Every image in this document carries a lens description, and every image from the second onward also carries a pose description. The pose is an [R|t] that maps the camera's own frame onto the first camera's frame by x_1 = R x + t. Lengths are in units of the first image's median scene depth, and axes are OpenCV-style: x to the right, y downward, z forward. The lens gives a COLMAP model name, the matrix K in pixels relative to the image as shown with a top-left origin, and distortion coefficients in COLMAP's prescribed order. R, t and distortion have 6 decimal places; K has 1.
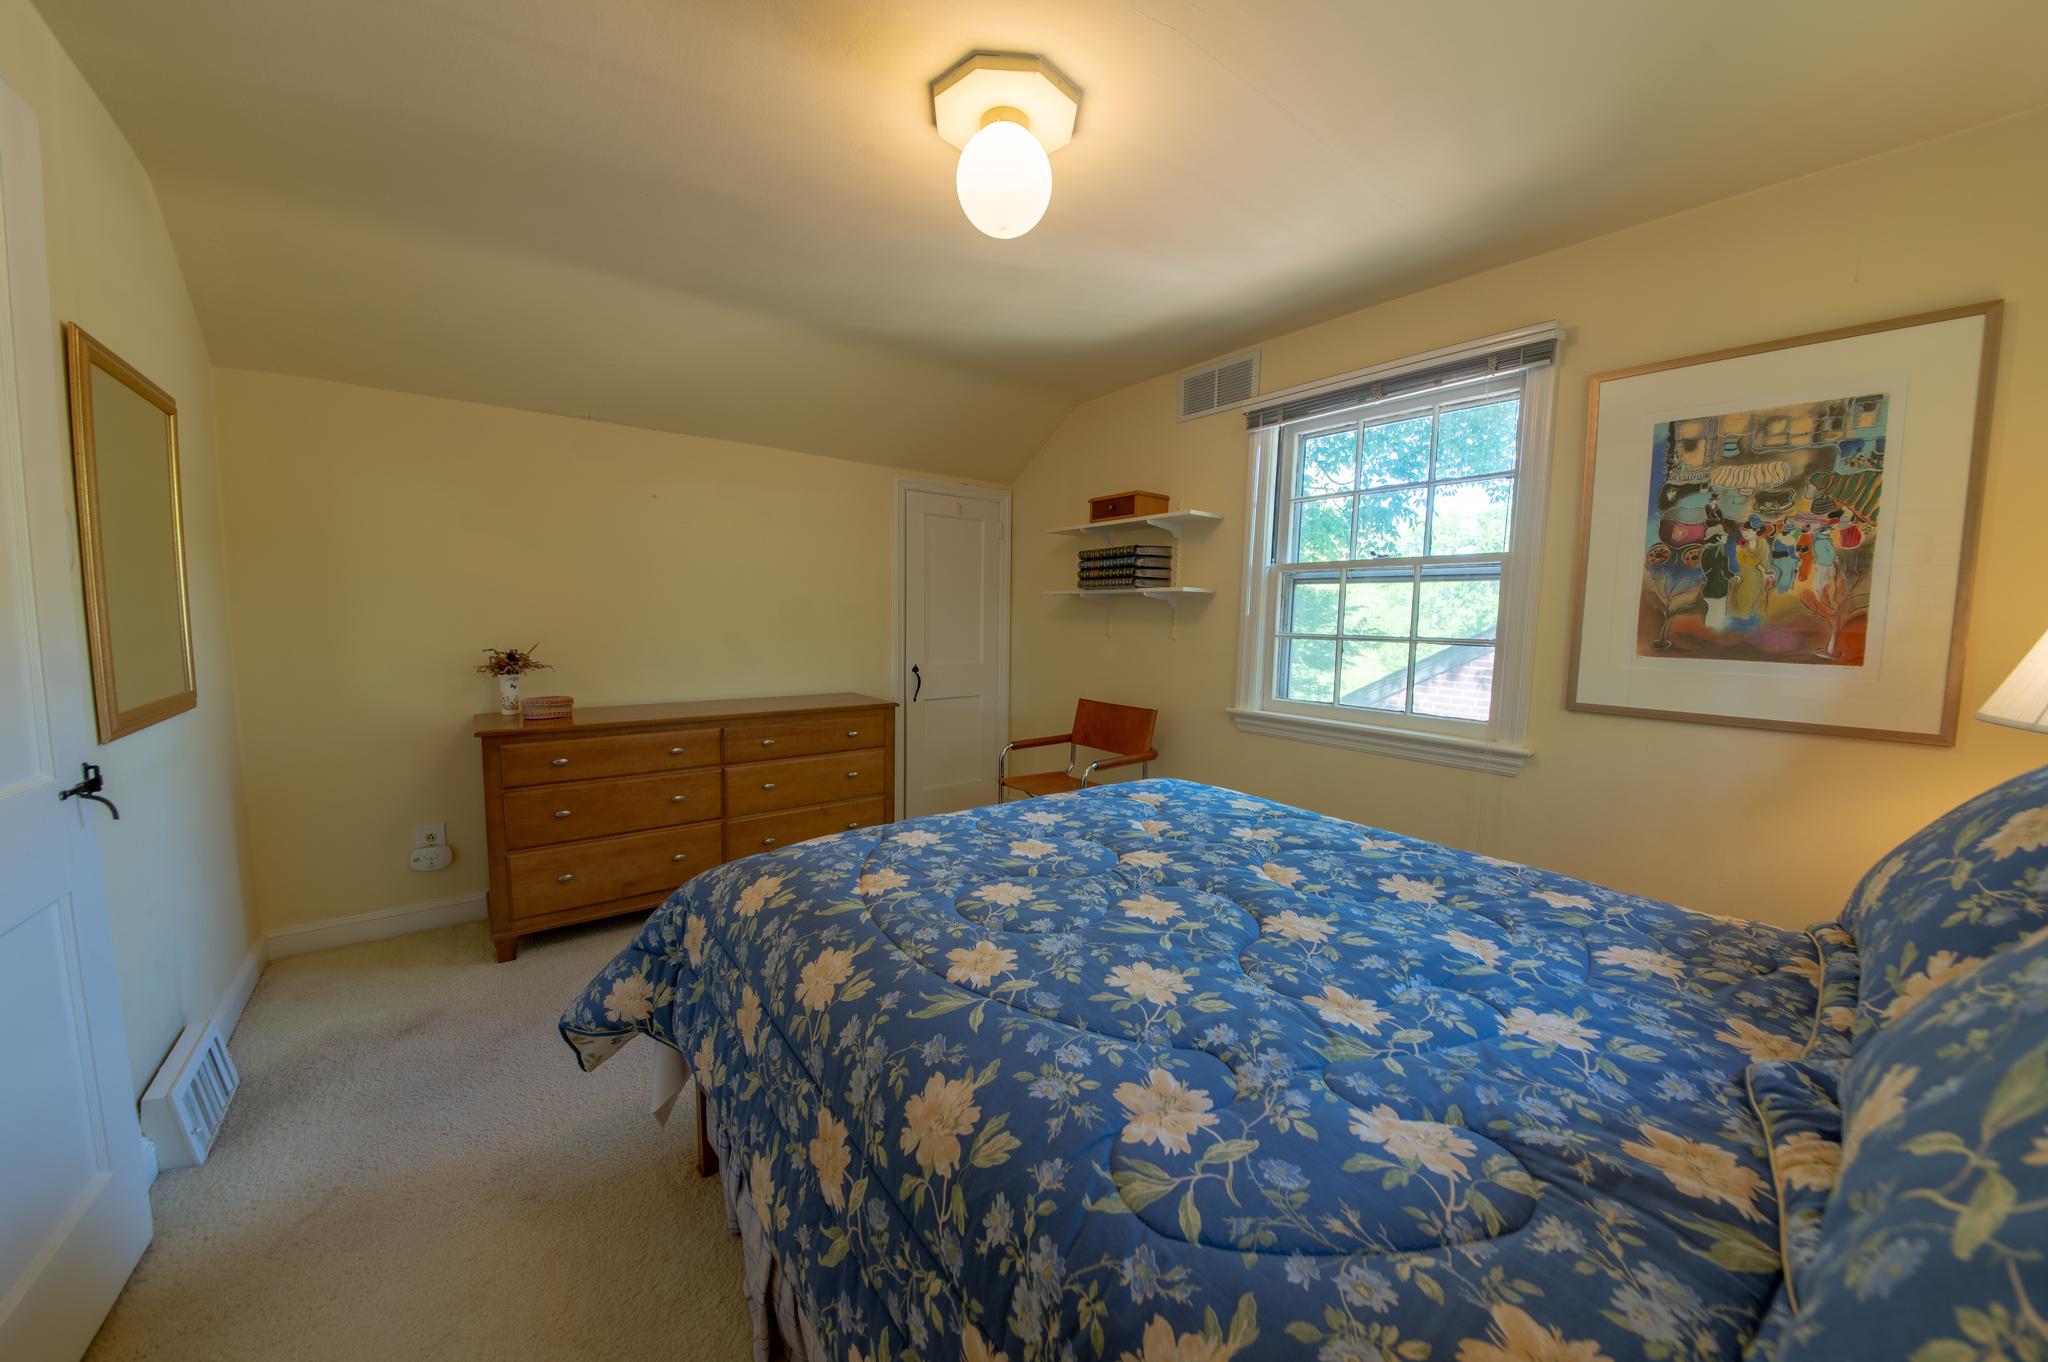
lens RADIAL K [[724.2, 0, 1020.0], [0, 724.2, 684.1], [0, 0, 1]] dist [-0.028340, -0.000364]
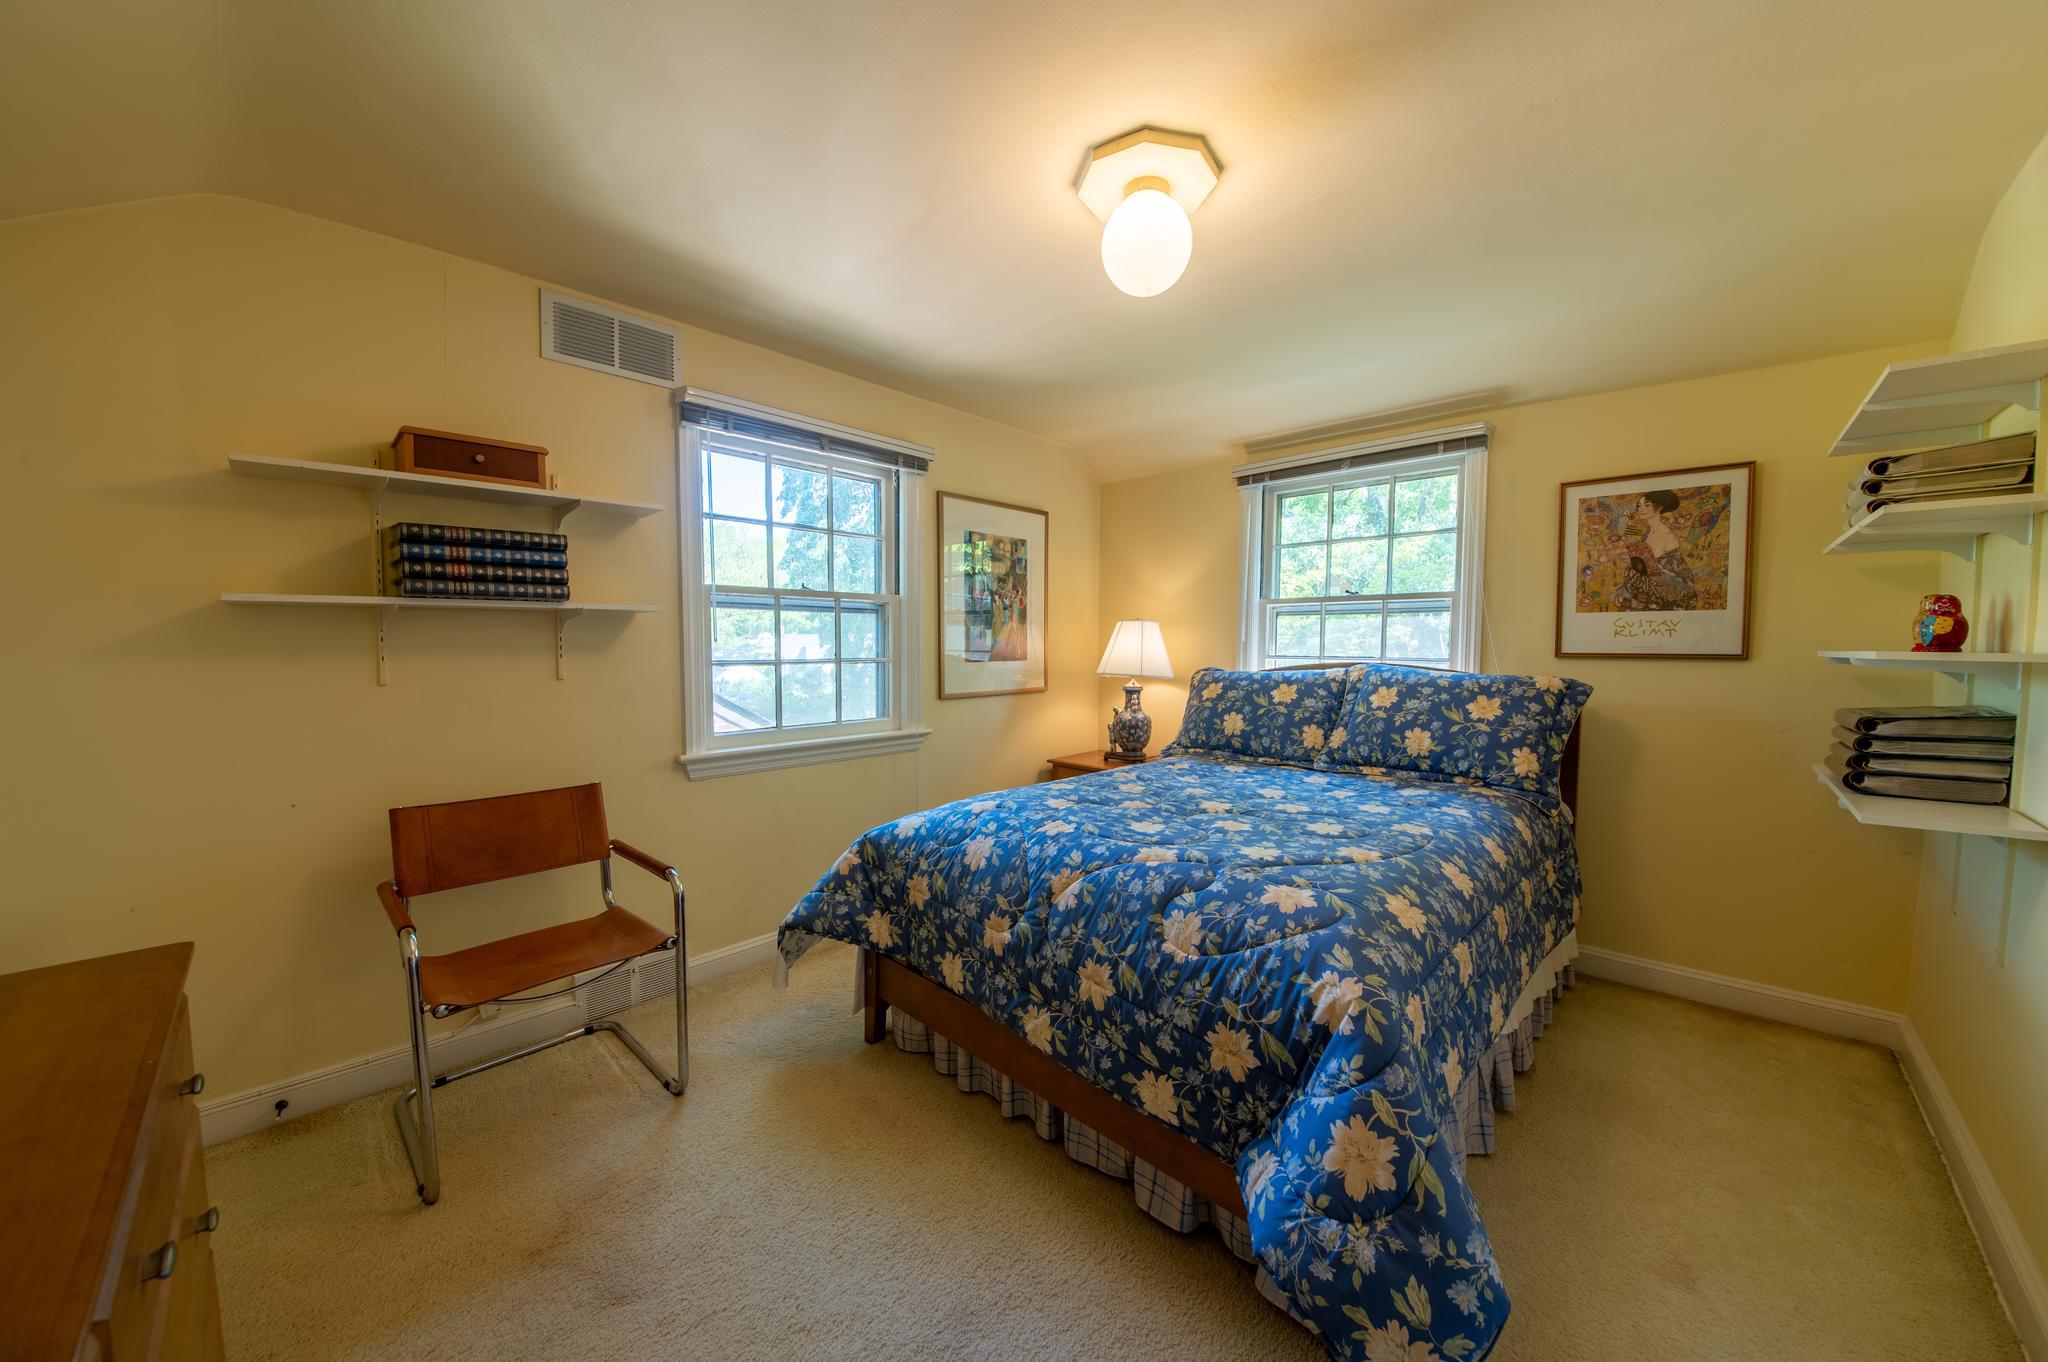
lens RADIAL K [[724.2, 0, 1020.0], [0, 724.2, 684.1], [0, 0, 1]] dist [-0.028340, -0.000364]
pose [[-0.168556, -0.072339, 0.983034, -0.721458], [0.086476, 0.992373, 0.087853, -0.107707], [-0.981891, 0.099817, -0.161015, 0.949908]]
